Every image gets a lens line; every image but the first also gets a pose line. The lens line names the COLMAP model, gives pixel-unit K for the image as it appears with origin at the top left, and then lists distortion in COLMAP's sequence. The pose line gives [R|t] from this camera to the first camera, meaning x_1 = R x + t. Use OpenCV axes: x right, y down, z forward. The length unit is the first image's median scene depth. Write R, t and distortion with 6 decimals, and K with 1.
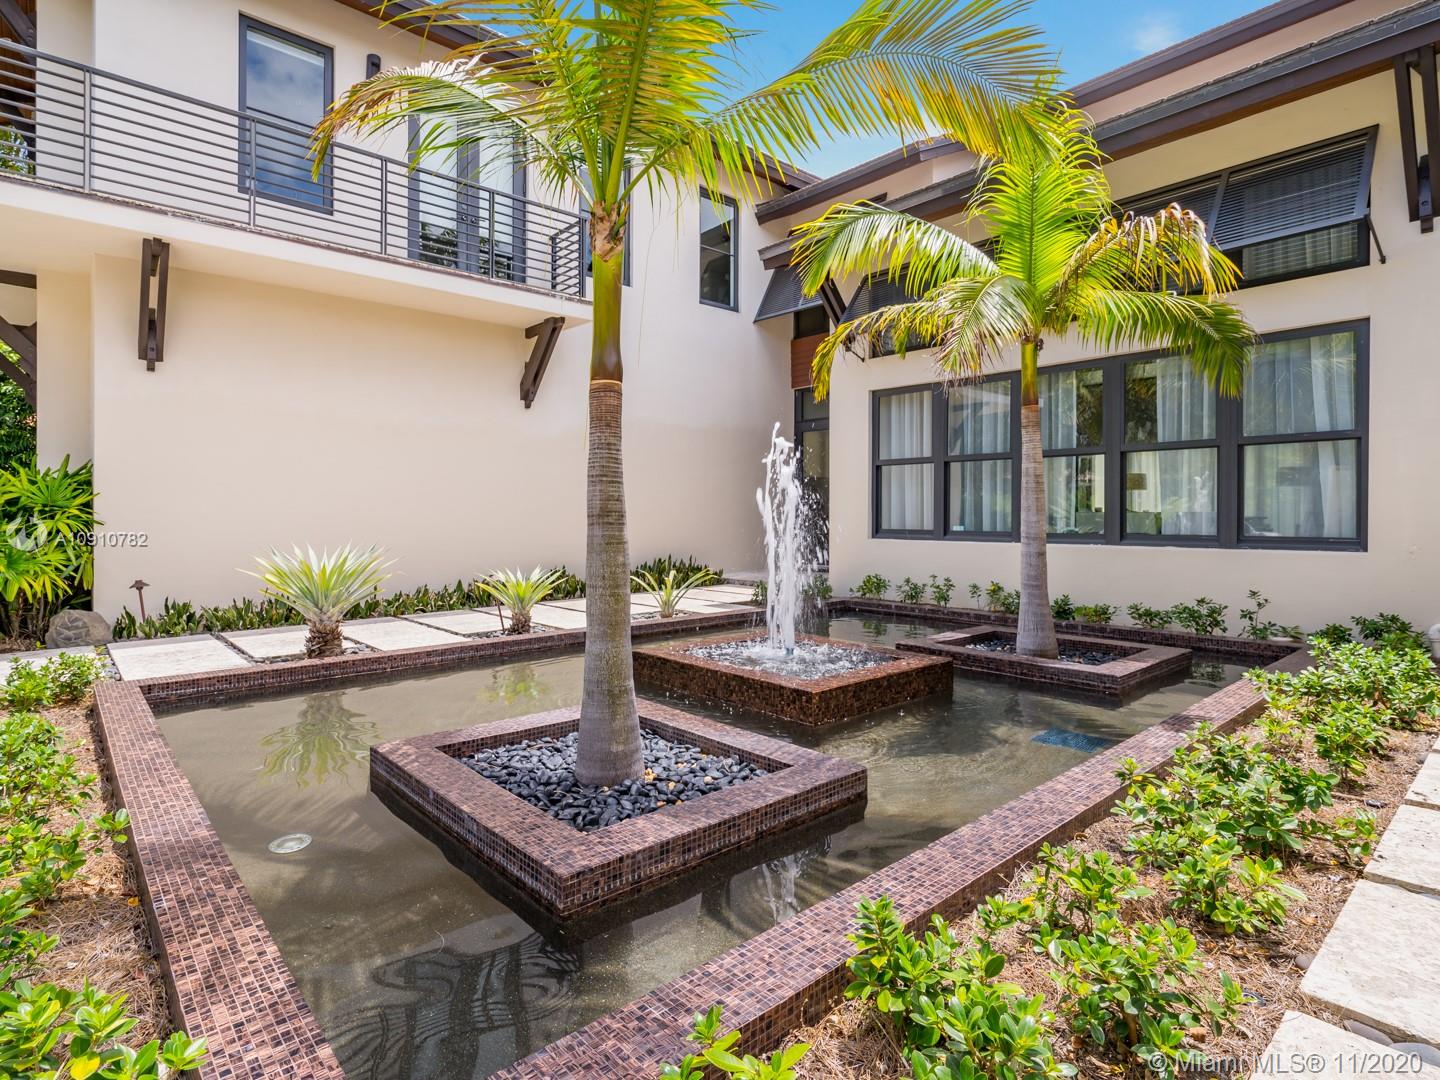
lens RADIAL K [[739.3, 0, 678.1], [0, 739.3, 517.5], [0, 0, 1]] dist [-0.003933, -0.000276]
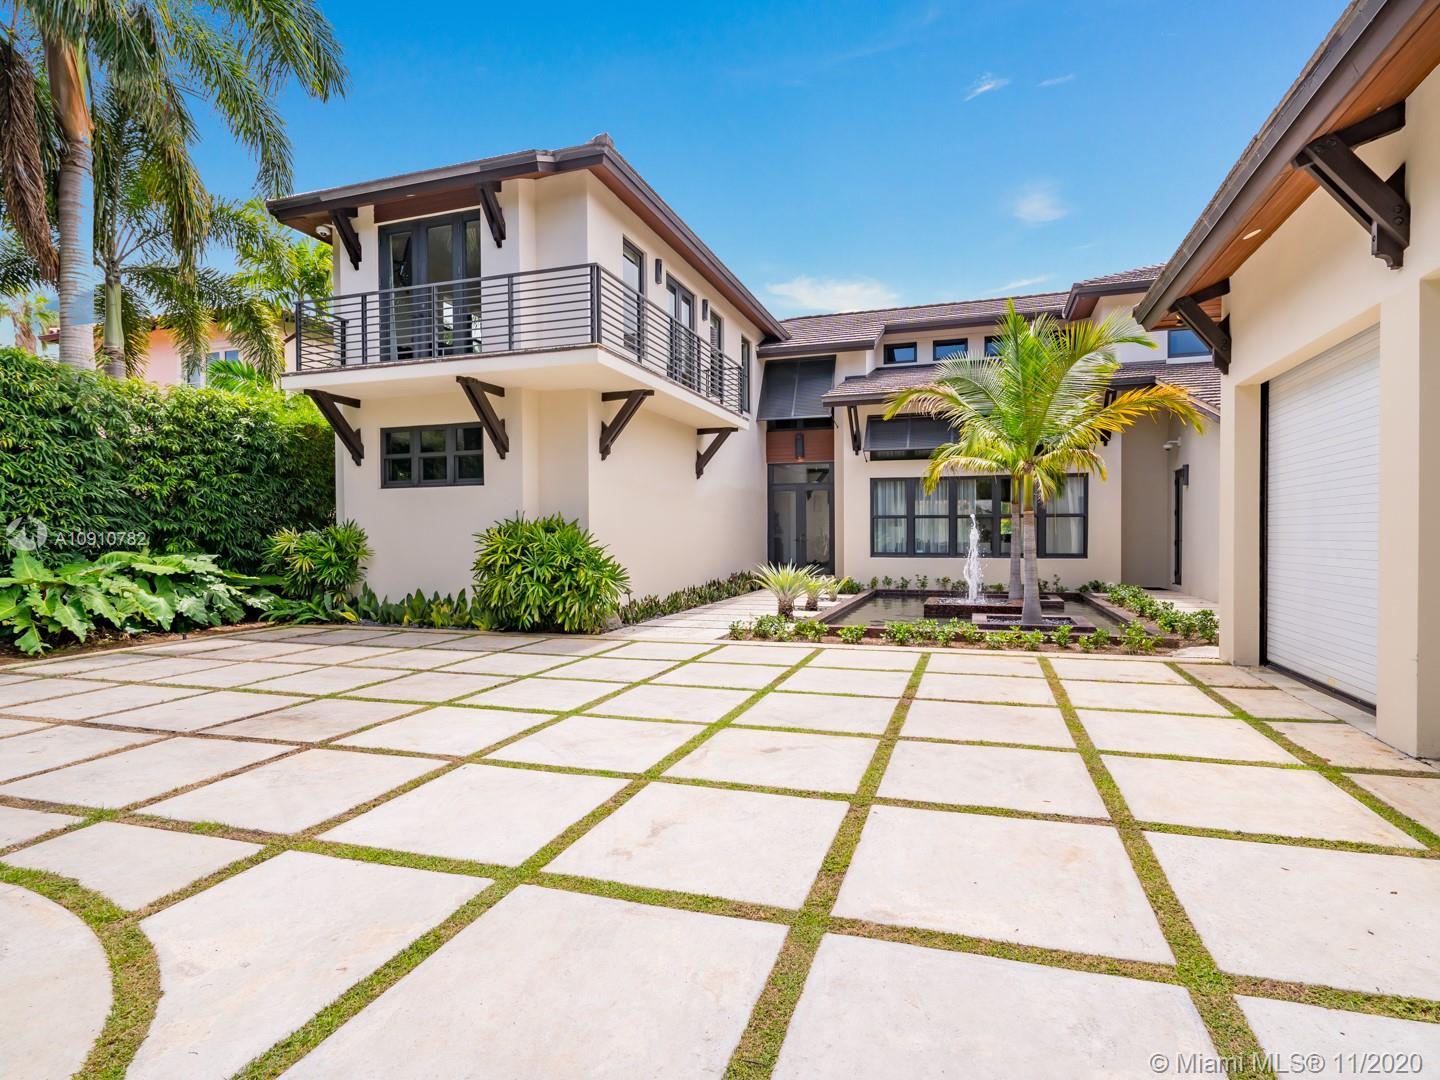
lens RADIAL K [[739.3, 0, 724.8], [0, 739.3, 539.0], [0, 0, 1]] dist [-0.003933, -0.000276]
pose [[0.849964, -0.005634, 0.526811, -1.050305], [0.003492, 0.999981, 0.005060, -0.028519], [-0.526829, -0.002461, 0.849968, -0.400512]]
